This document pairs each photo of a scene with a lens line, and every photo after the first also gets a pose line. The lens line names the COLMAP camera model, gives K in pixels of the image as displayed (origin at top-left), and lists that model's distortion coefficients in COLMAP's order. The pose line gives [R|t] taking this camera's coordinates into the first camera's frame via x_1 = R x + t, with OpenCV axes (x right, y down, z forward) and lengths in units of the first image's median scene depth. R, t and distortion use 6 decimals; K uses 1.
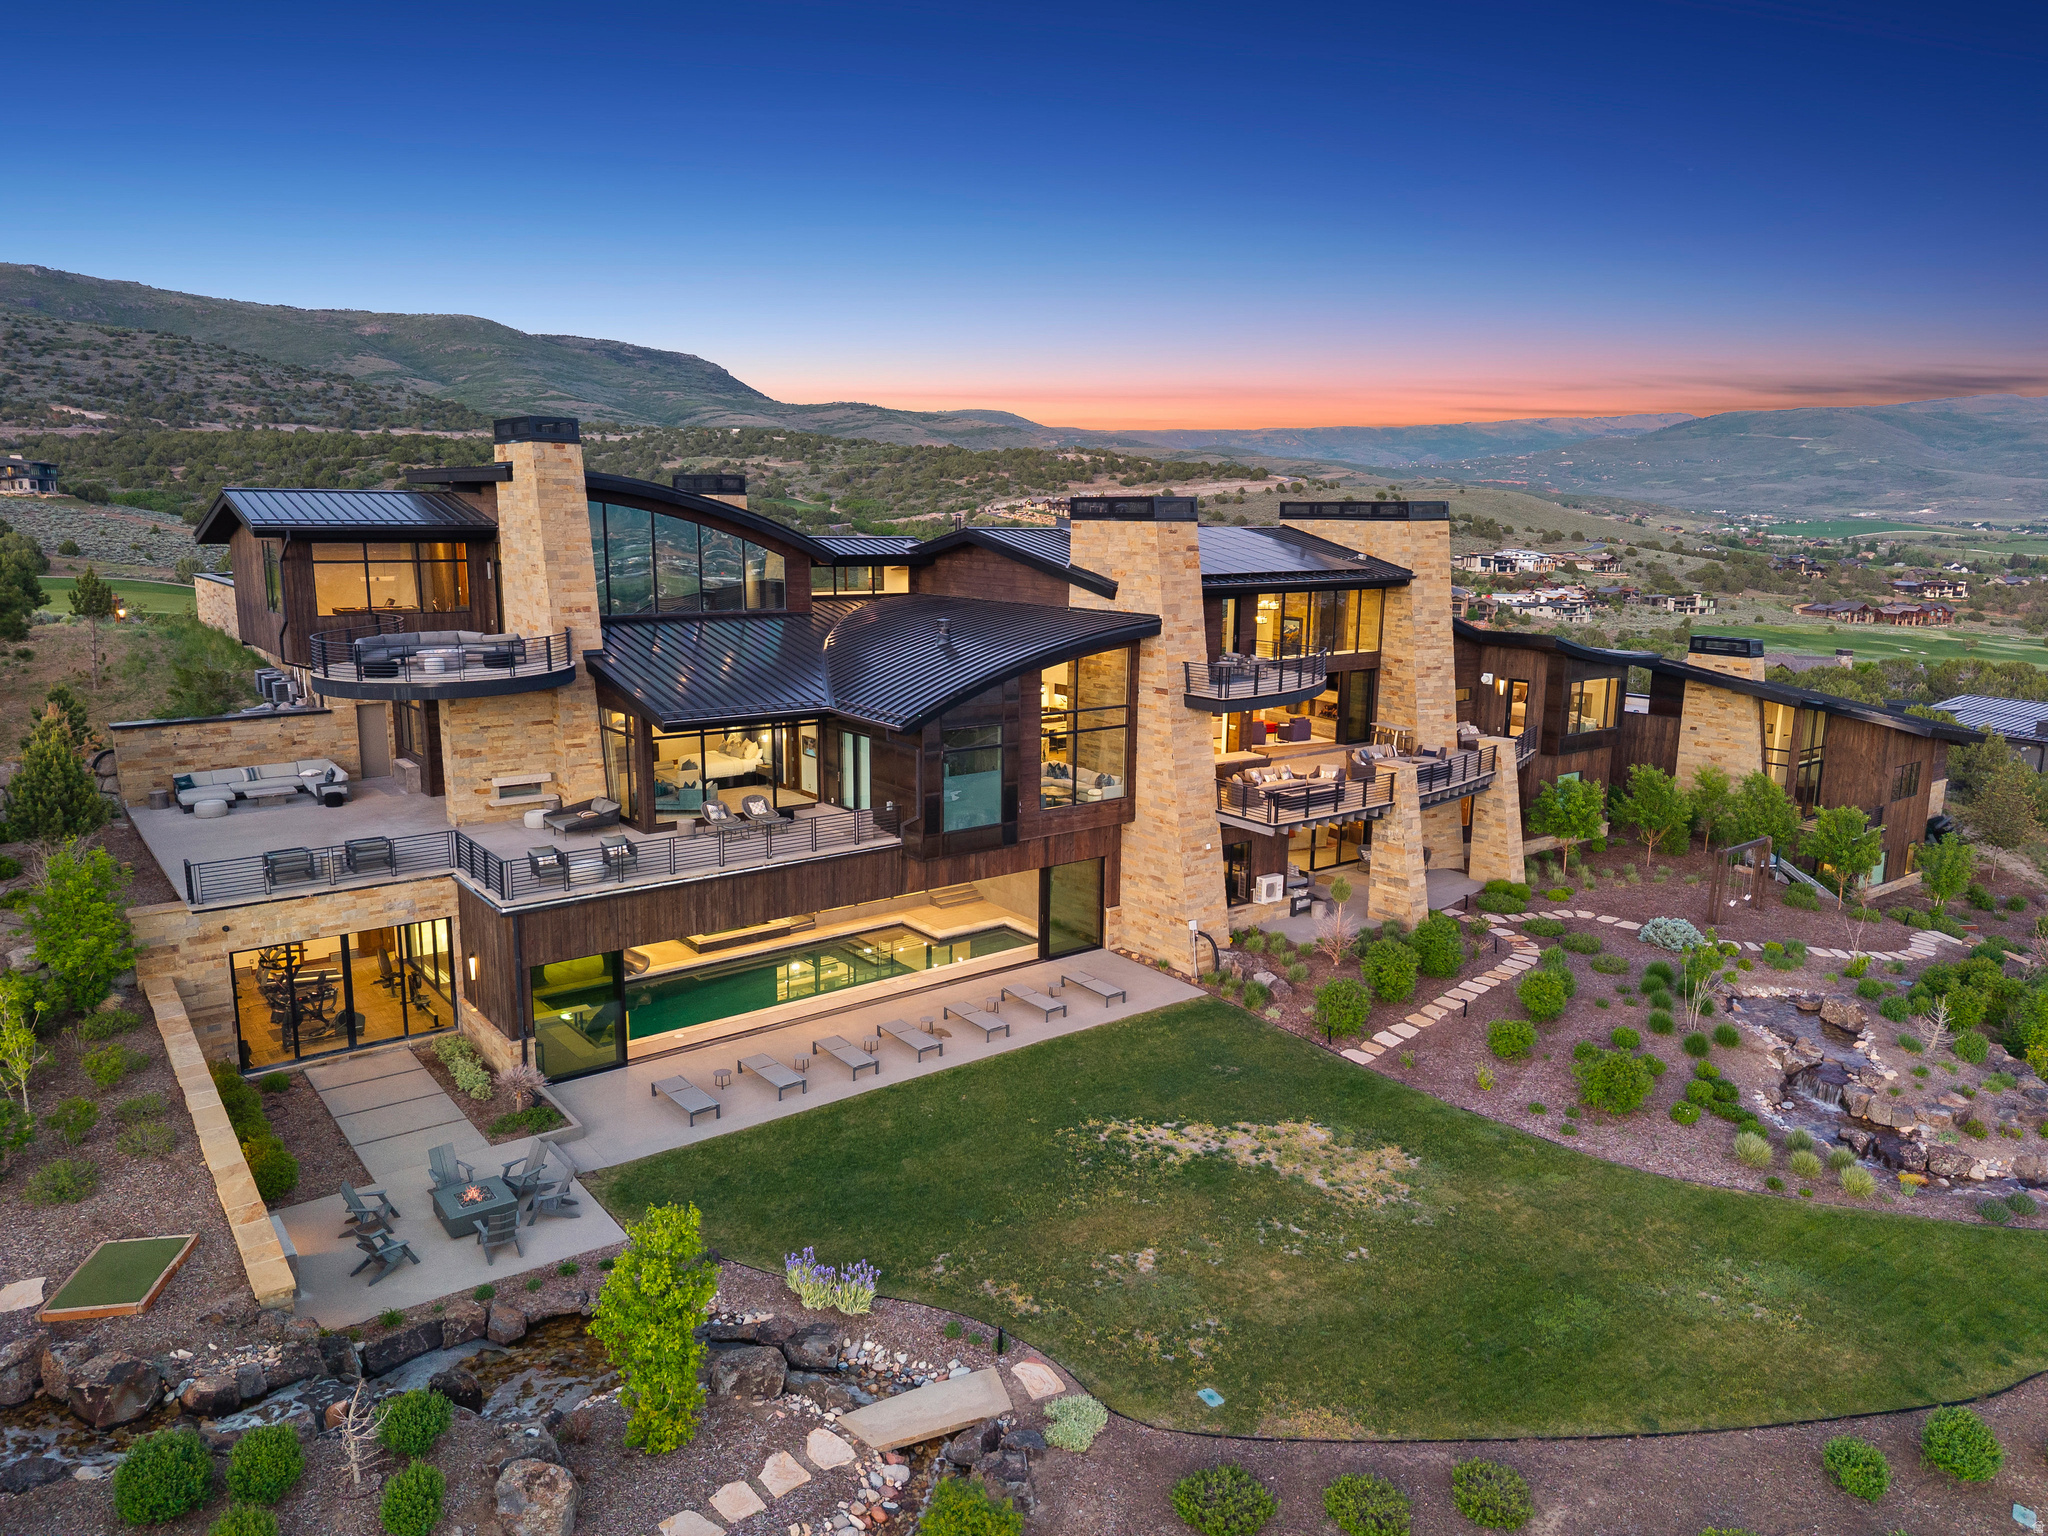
lens RADIAL K [[1371.4, 0, 1033.2], [0, 1371.4, 789.7], [0, 0, 1]] dist [0.023932, -0.019156]
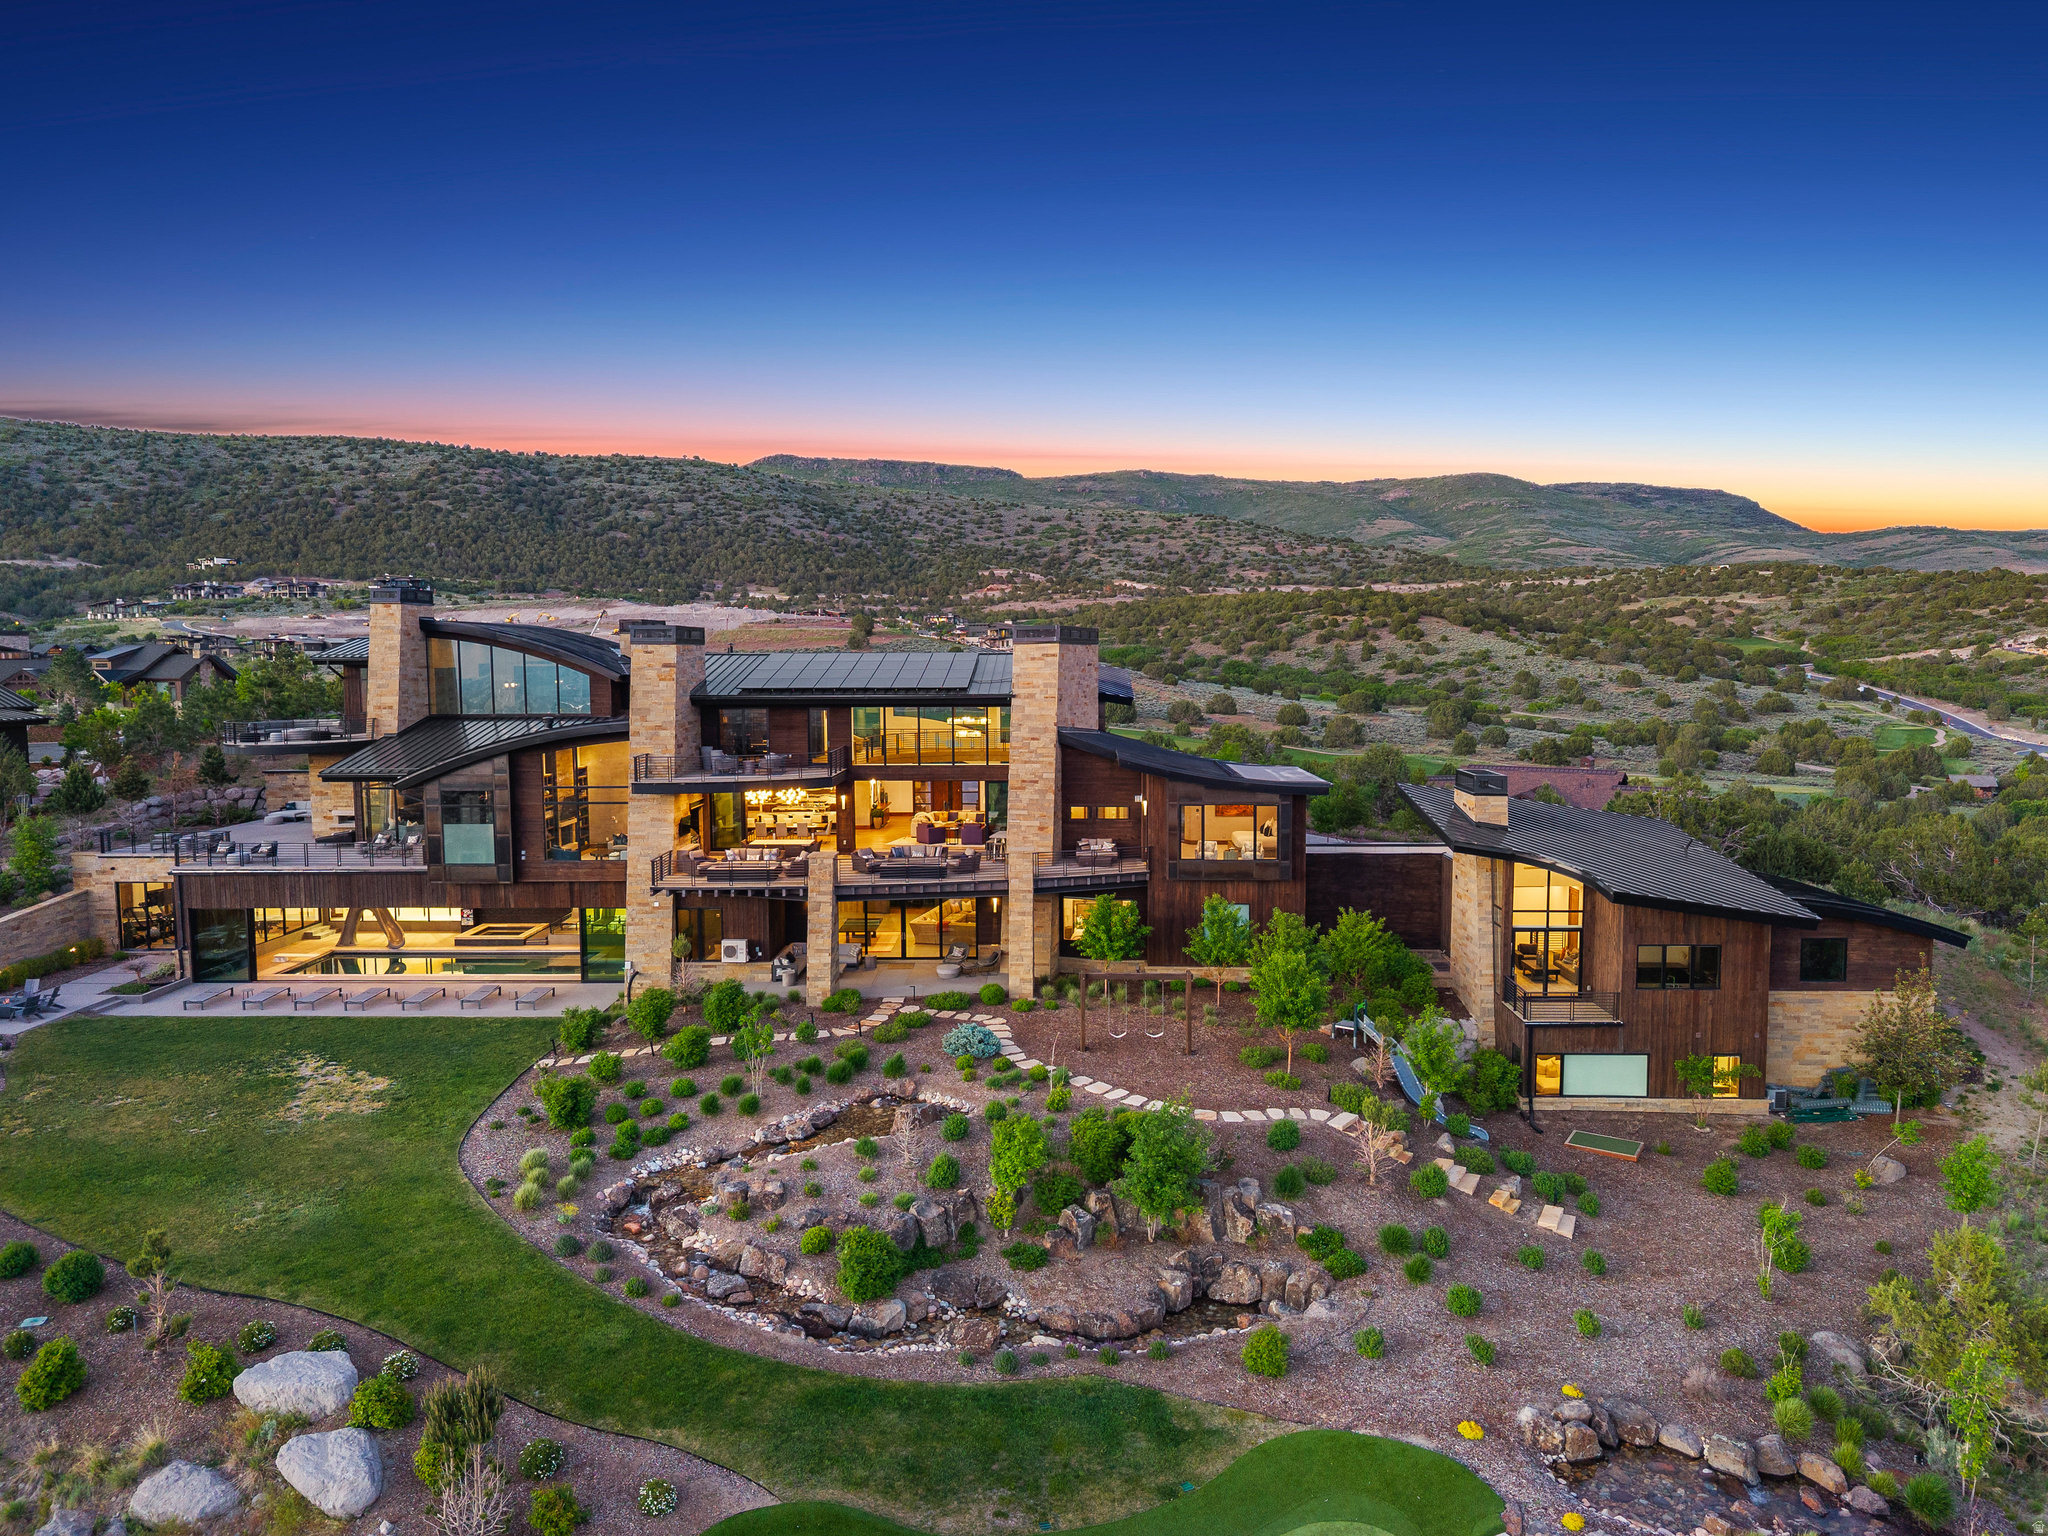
lens RADIAL K [[1390.9, 0, 1035.3], [0, 1390.9, 802.4], [0, 0, 1]] dist [0.067909, -0.088657]
pose [[0.767480, 0.052410, -0.638927, 1.177154], [-0.113836, 0.991955, -0.055372, -0.018018], [0.630885, 0.115230, 0.767272, 0.234613]]
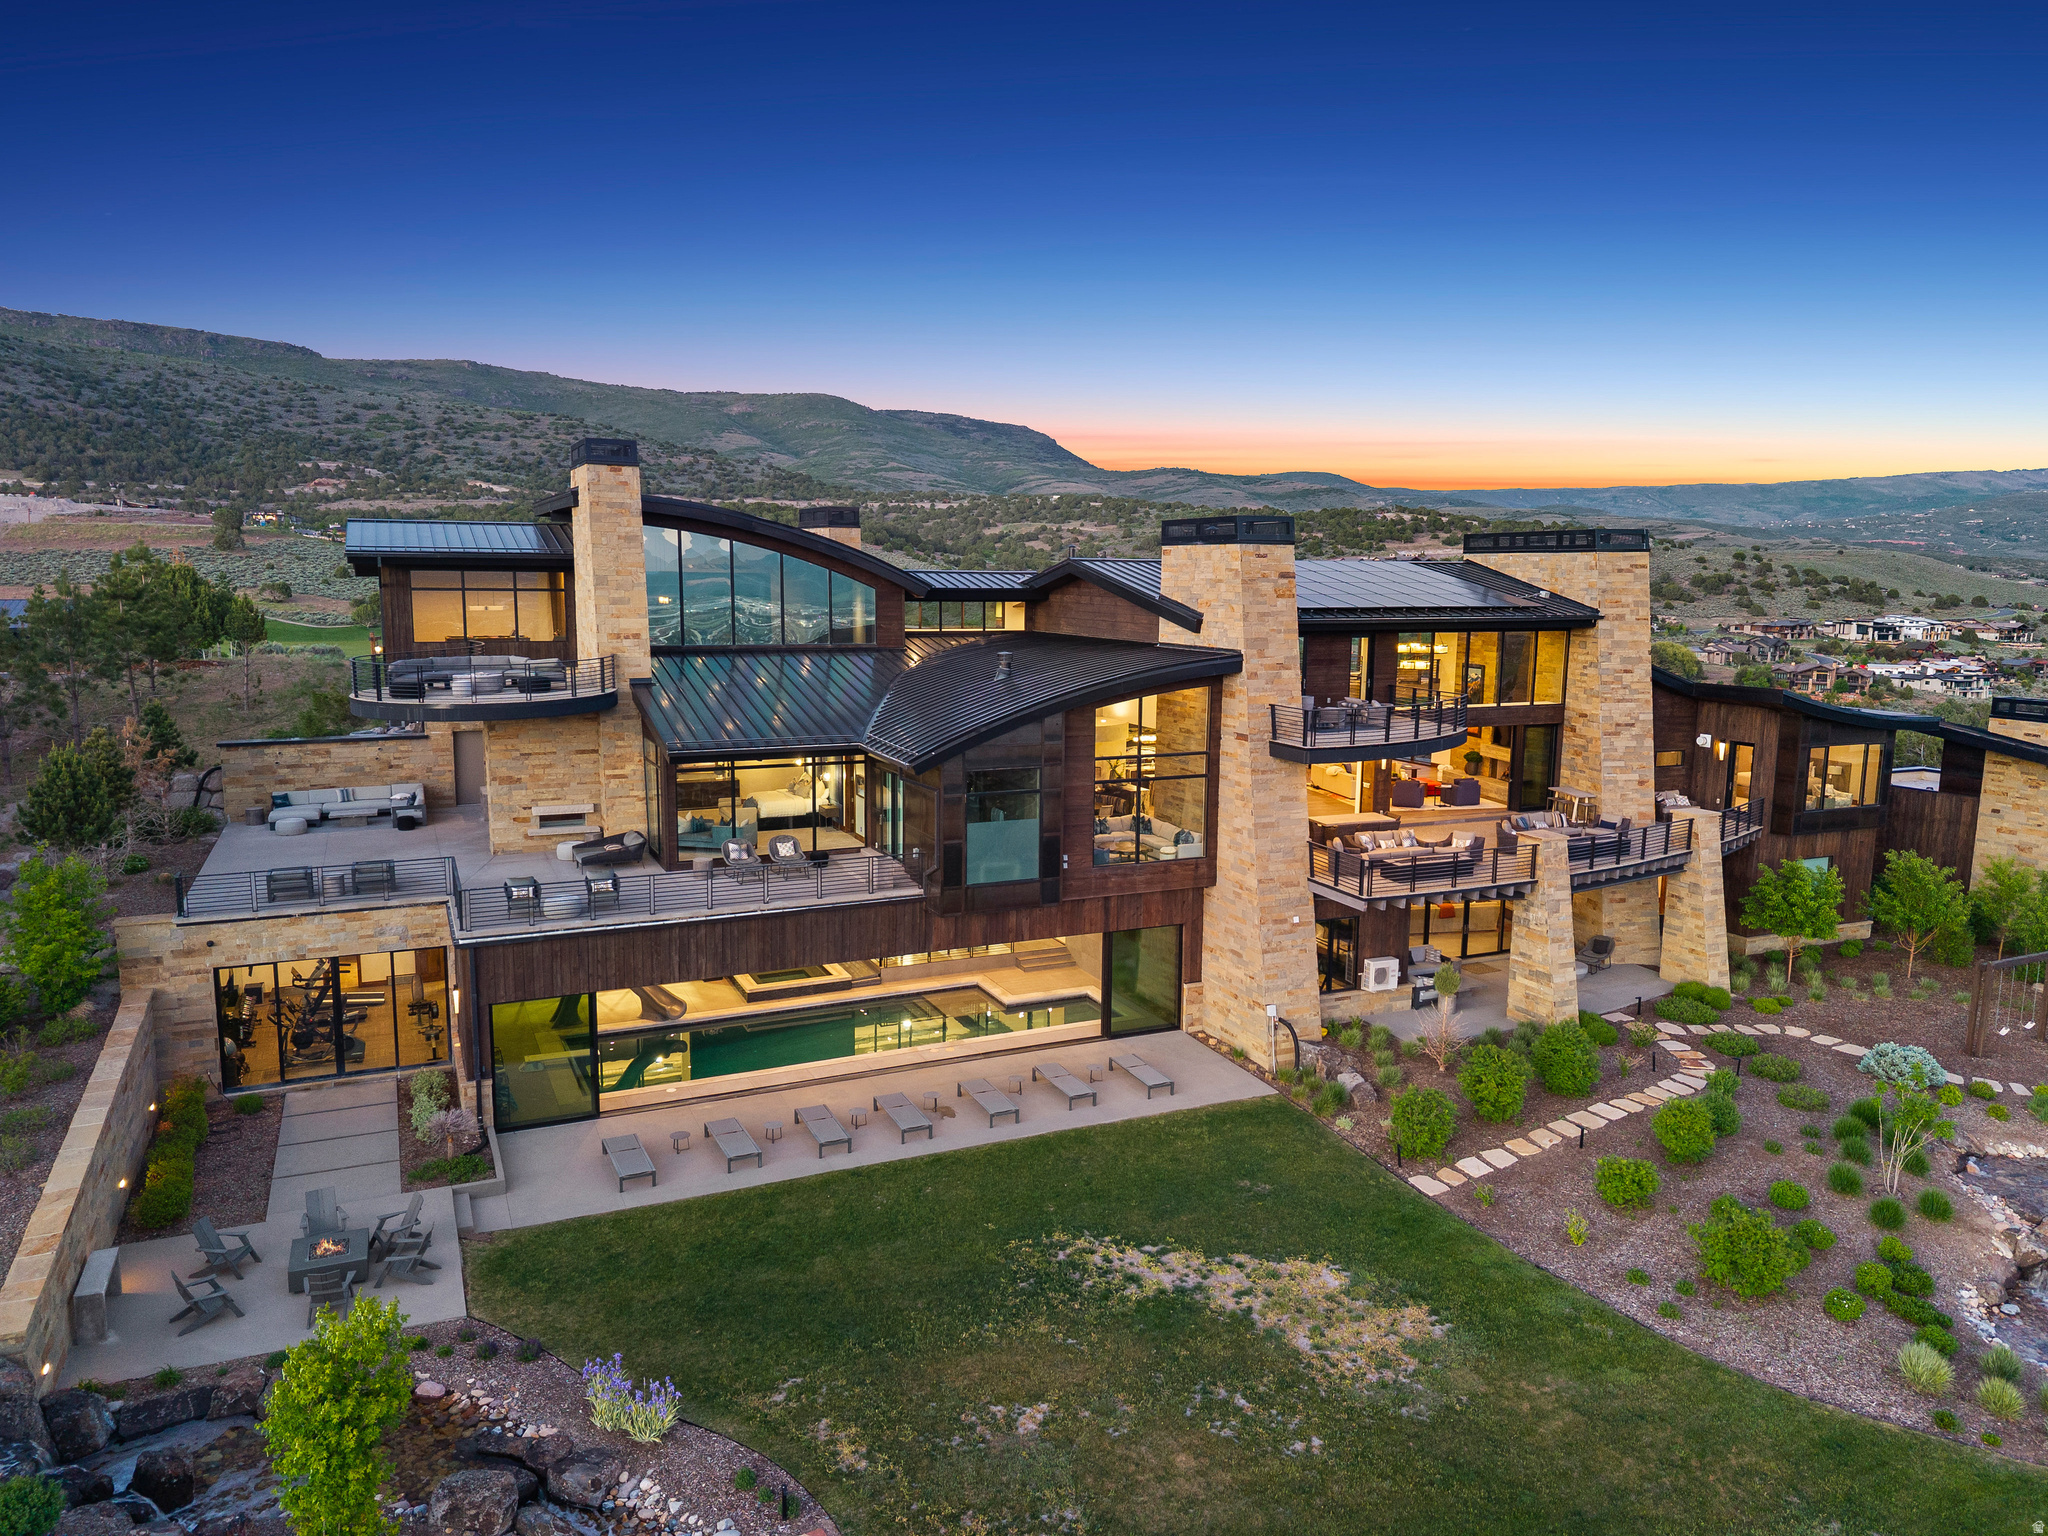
lens RADIAL K [[1381.9, 0, 1034.6], [0, 1381.9, 785.1], [0, 0, 1]] dist [0.020826, -0.022898]
pose [[0.974320, 0.035059, -0.222423, 0.156256], [-0.045859, 0.997997, -0.043577, 0.002539], [0.220449, 0.052658, 0.973976, 0.113456]]
